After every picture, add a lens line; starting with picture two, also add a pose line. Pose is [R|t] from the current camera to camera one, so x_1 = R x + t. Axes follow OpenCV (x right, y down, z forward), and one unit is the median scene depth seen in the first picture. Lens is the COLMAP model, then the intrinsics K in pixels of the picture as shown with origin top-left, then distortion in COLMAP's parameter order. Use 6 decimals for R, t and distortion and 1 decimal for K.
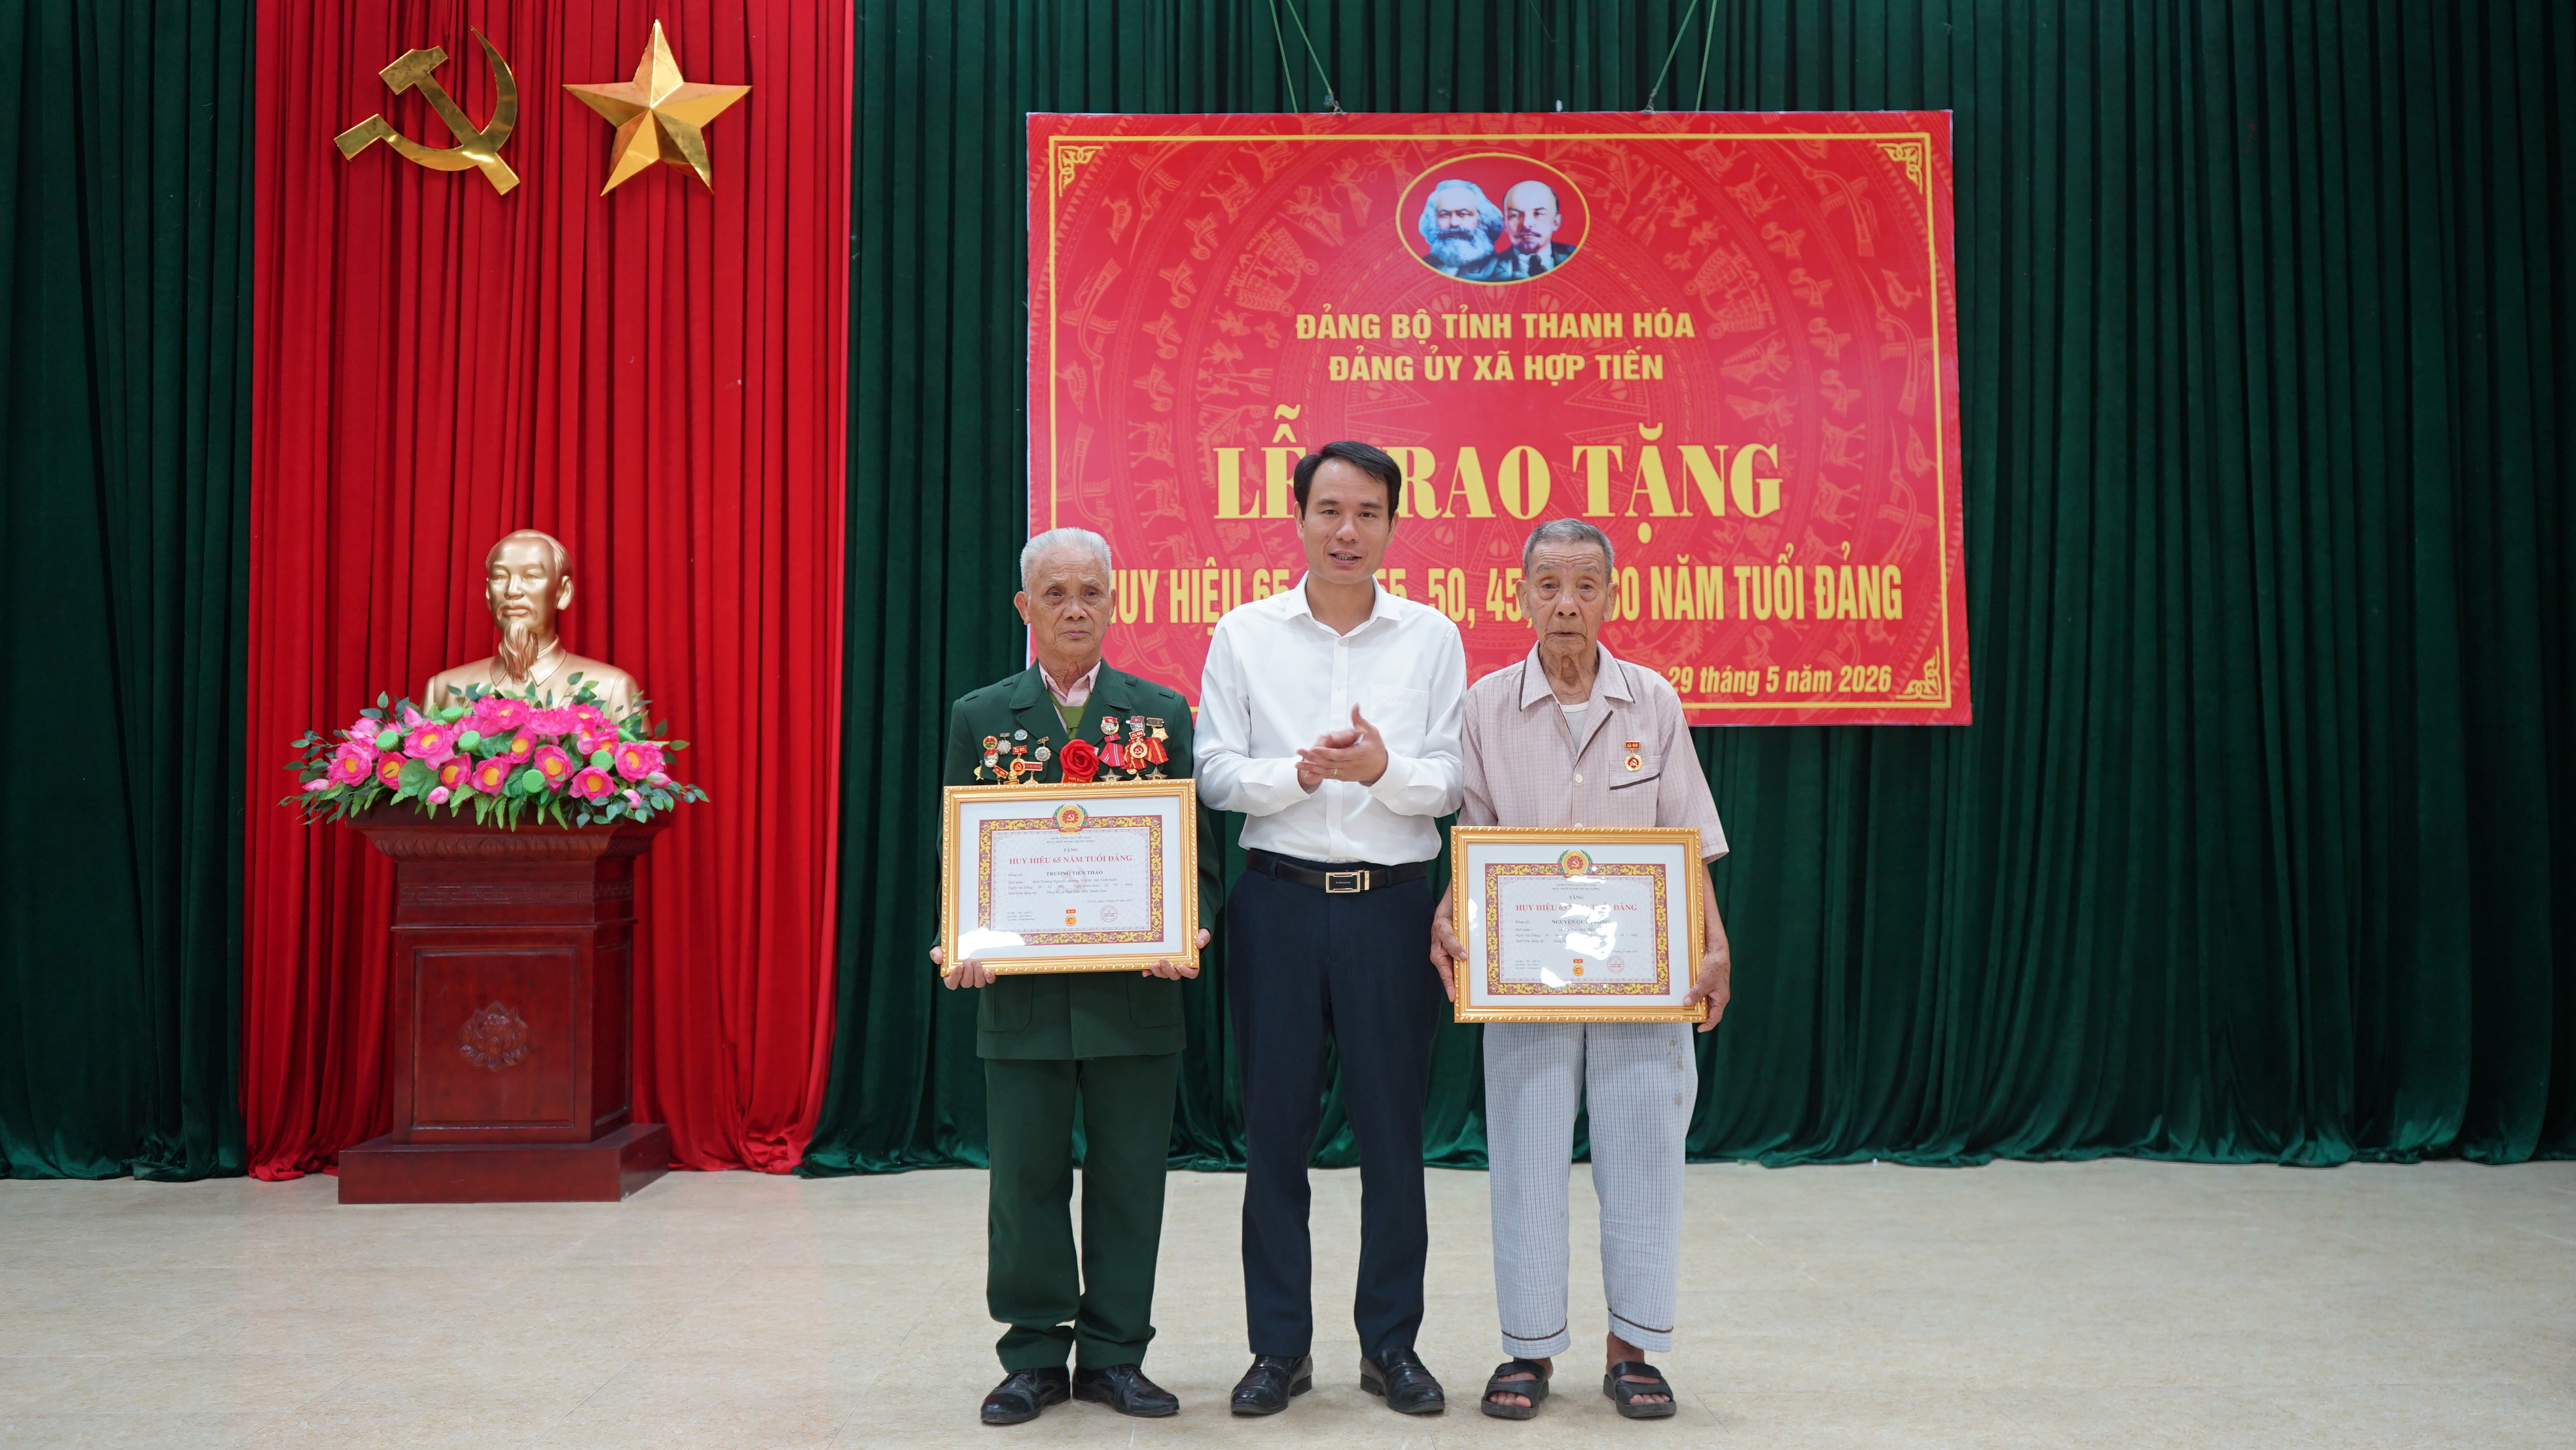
lens RADIAL K [[2339.0, 0, 1288.0], [0, 2339.0, 725.0], [0, 0, 1]] dist [0.001952, 0.027527]
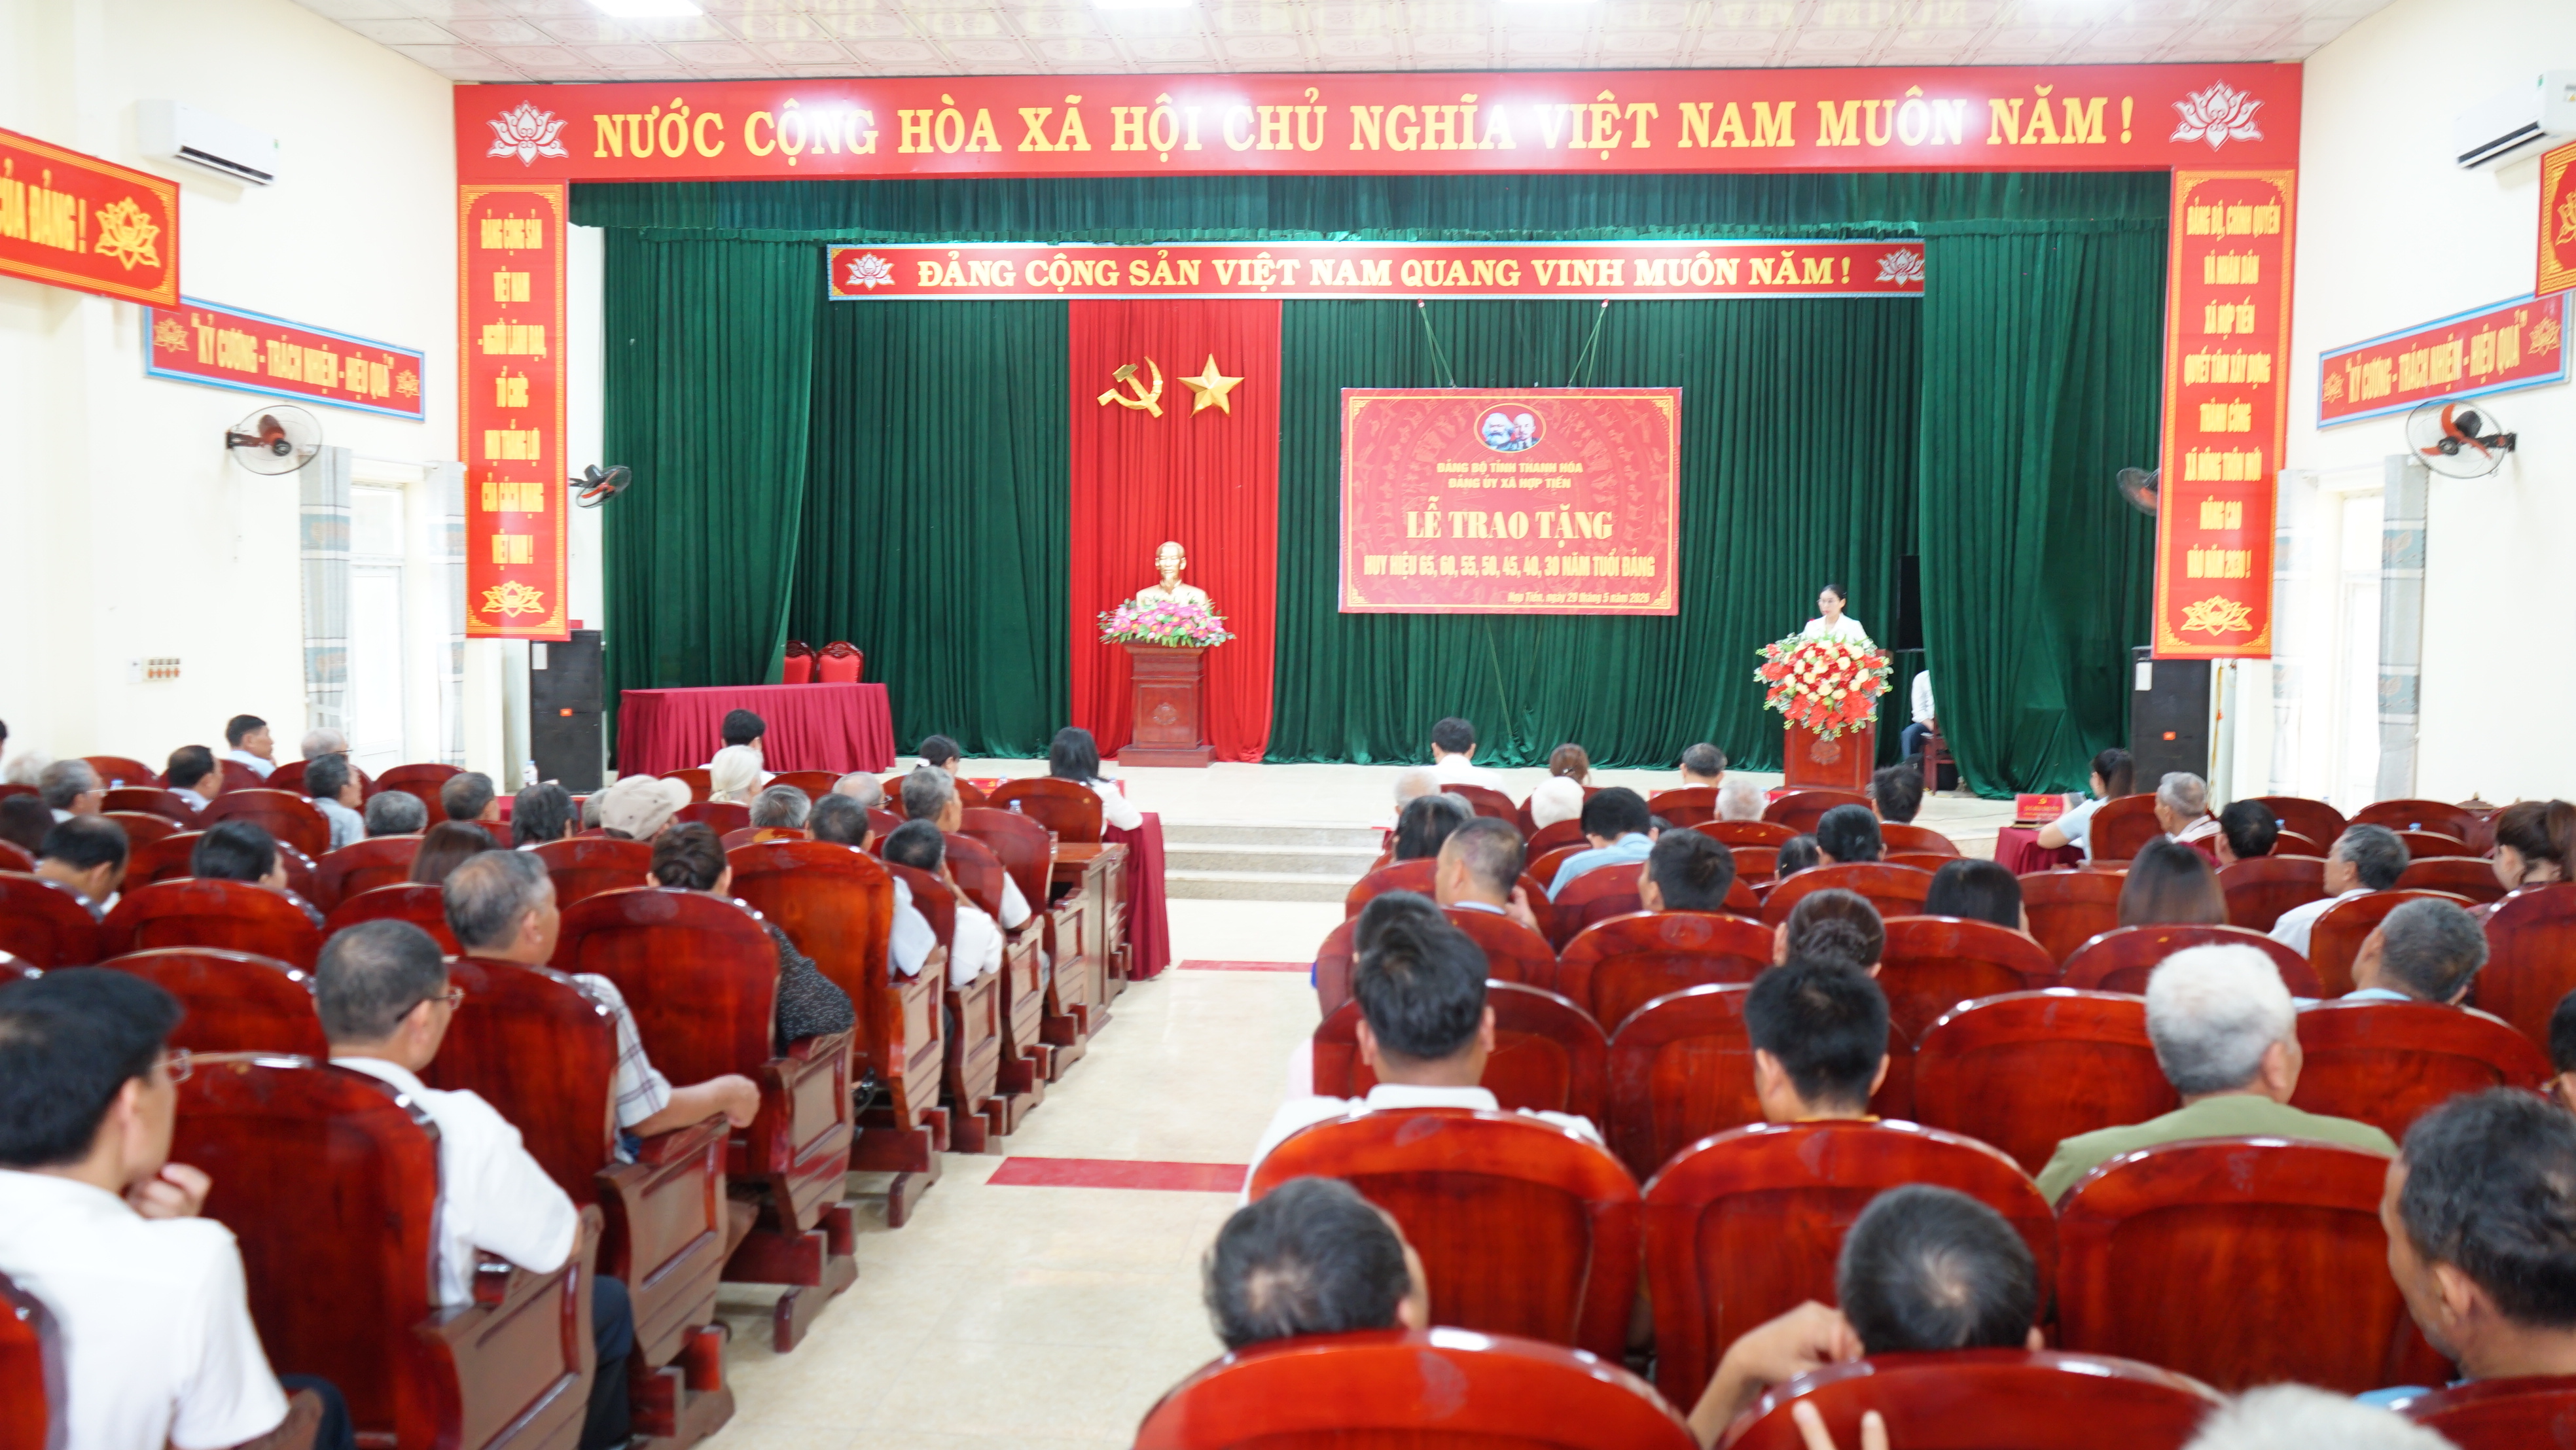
lens RADIAL K [[2060.3, 0, 1326.1], [0, 2060.3, 725.8], [0, 0, 1]] dist [-0.002350, 0.003333]
pose [[0.995694, 0.022612, -0.089906, 0.098742], [-0.011422, 0.992331, 0.123080, -0.165493], [0.091999, -0.121523, 0.988316, -1.469716]]
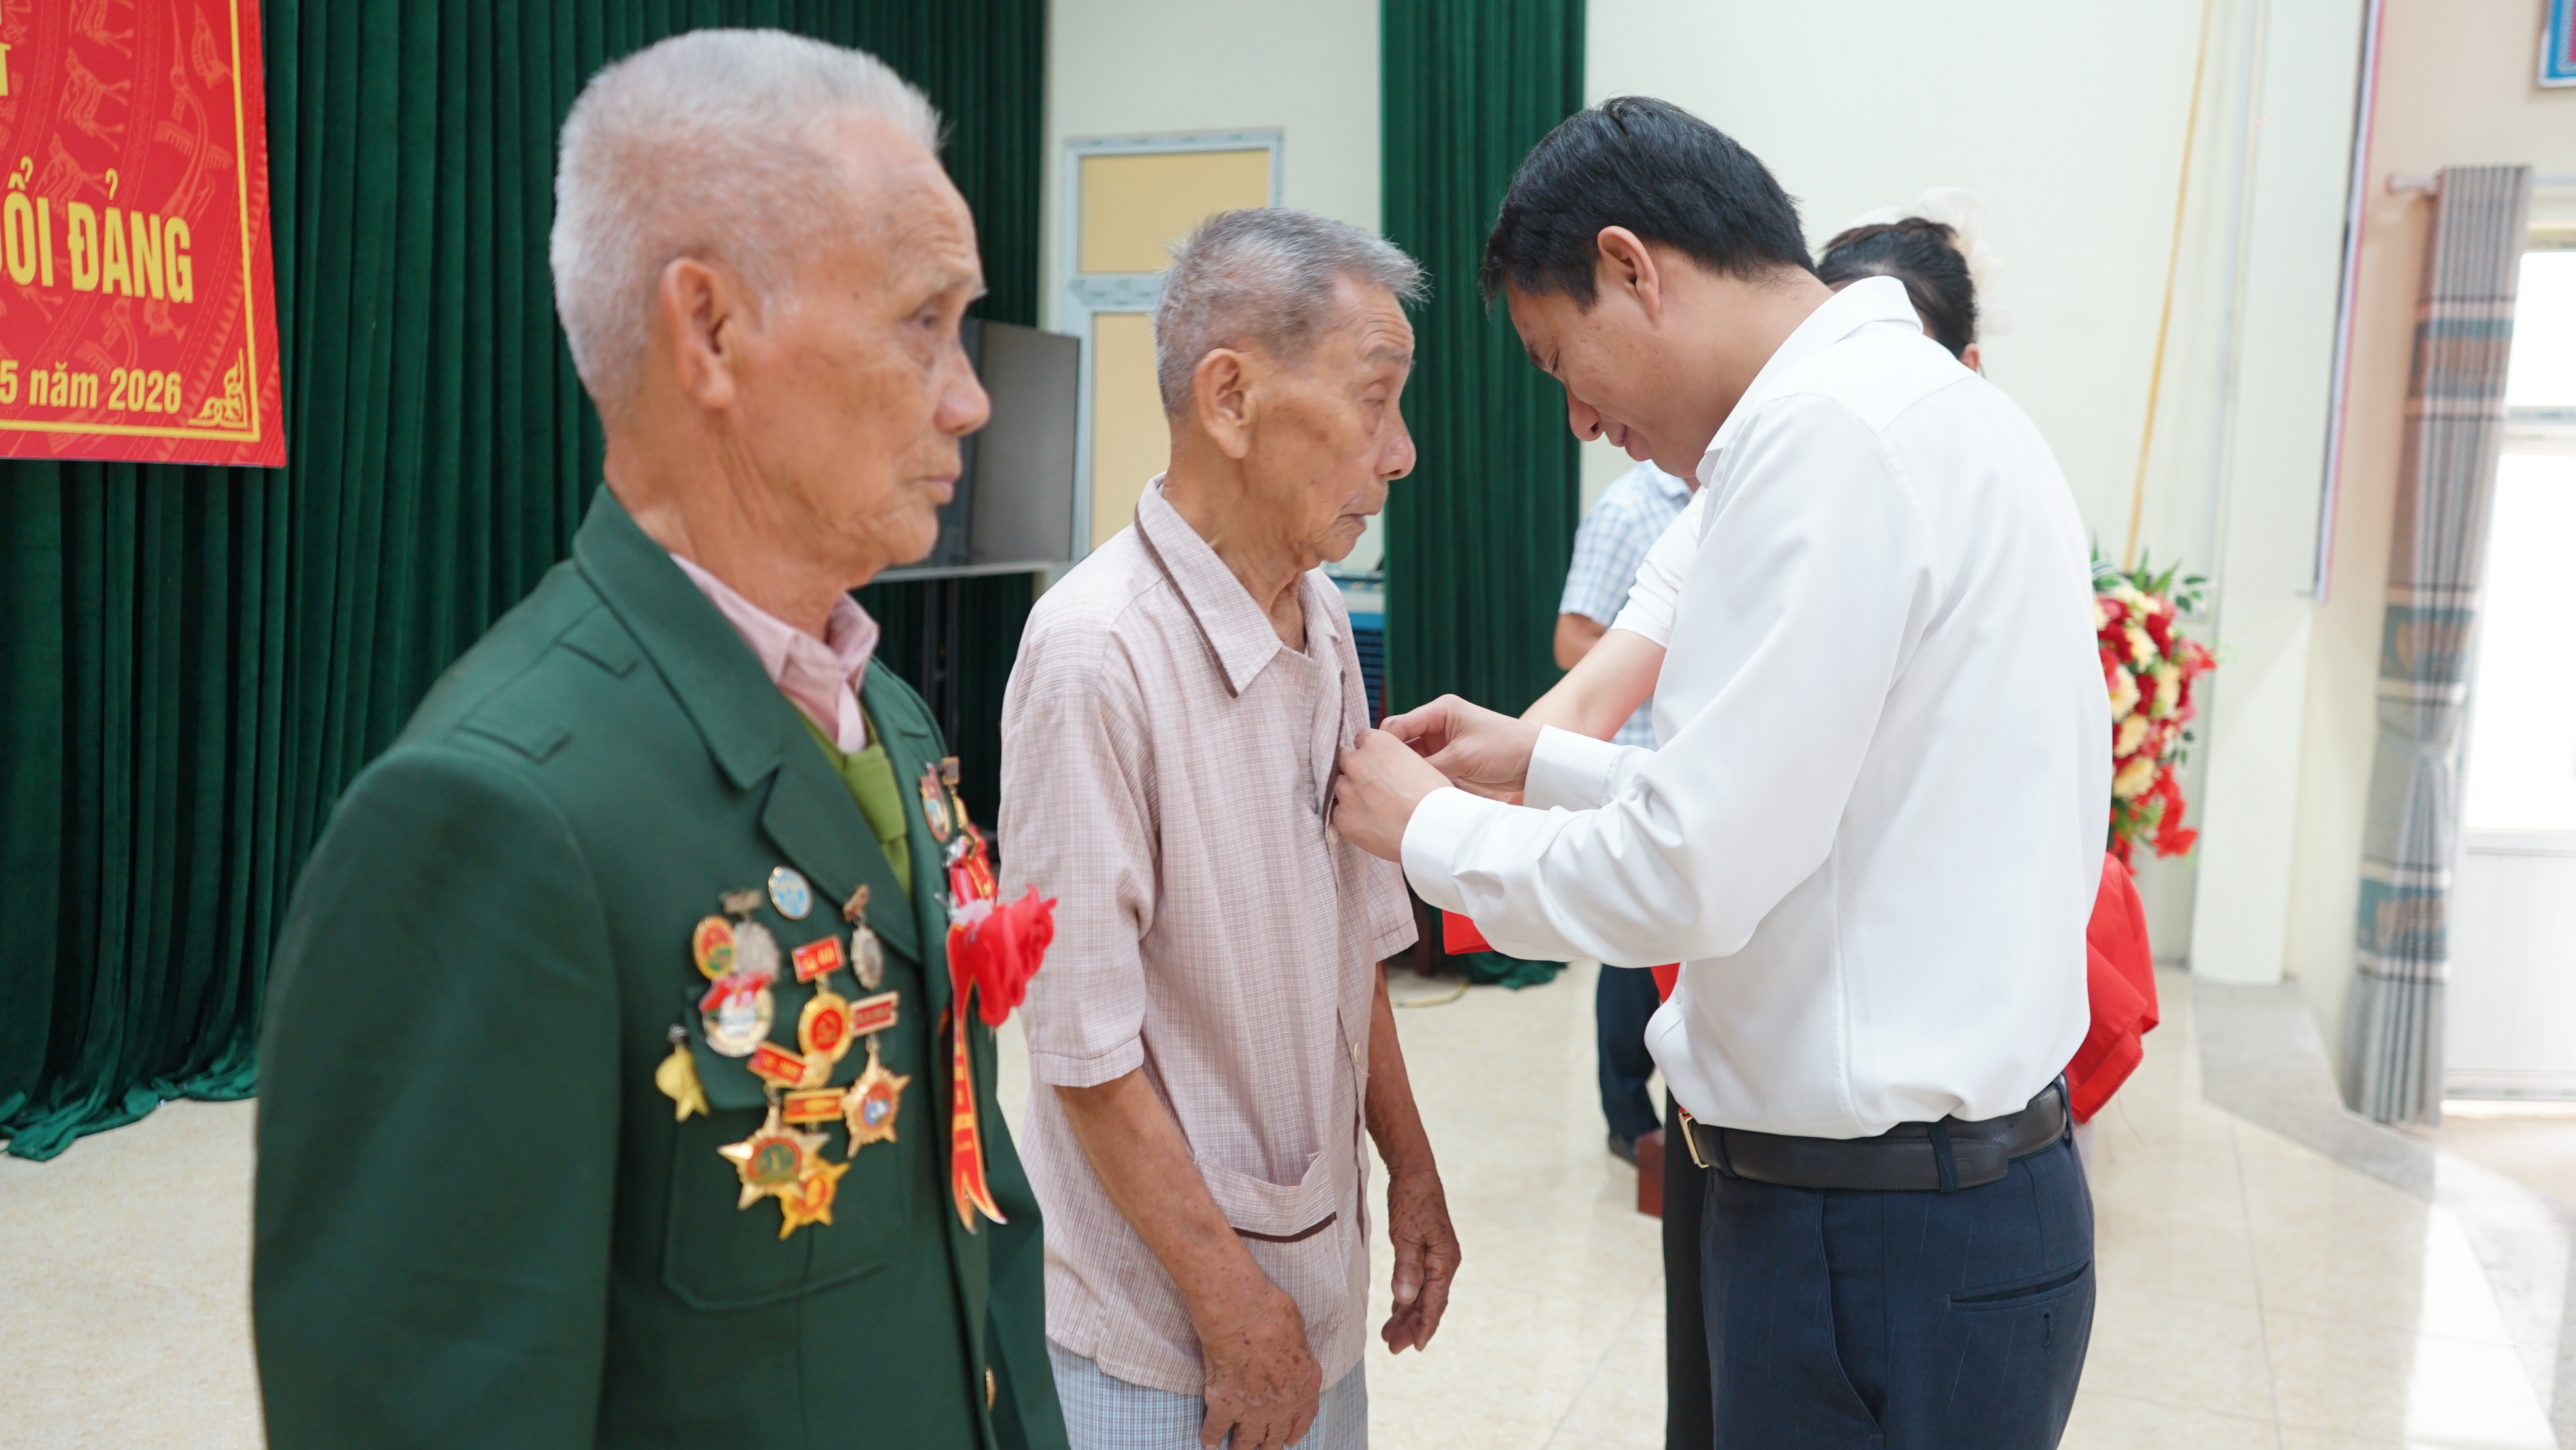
lens RADIAL K [[2060.3, 0, 1326.1], [0, 2060.3, 725.8], [0, 0, 1]] dist [-0.002350, 0.003333]
pose [[0.397353, -0.082254, 0.913972, -0.153539], [-0.077795, 0.989370, 0.122861, -0.023366], [-0.914362, -0.119922, 0.386730, 0.464640]]
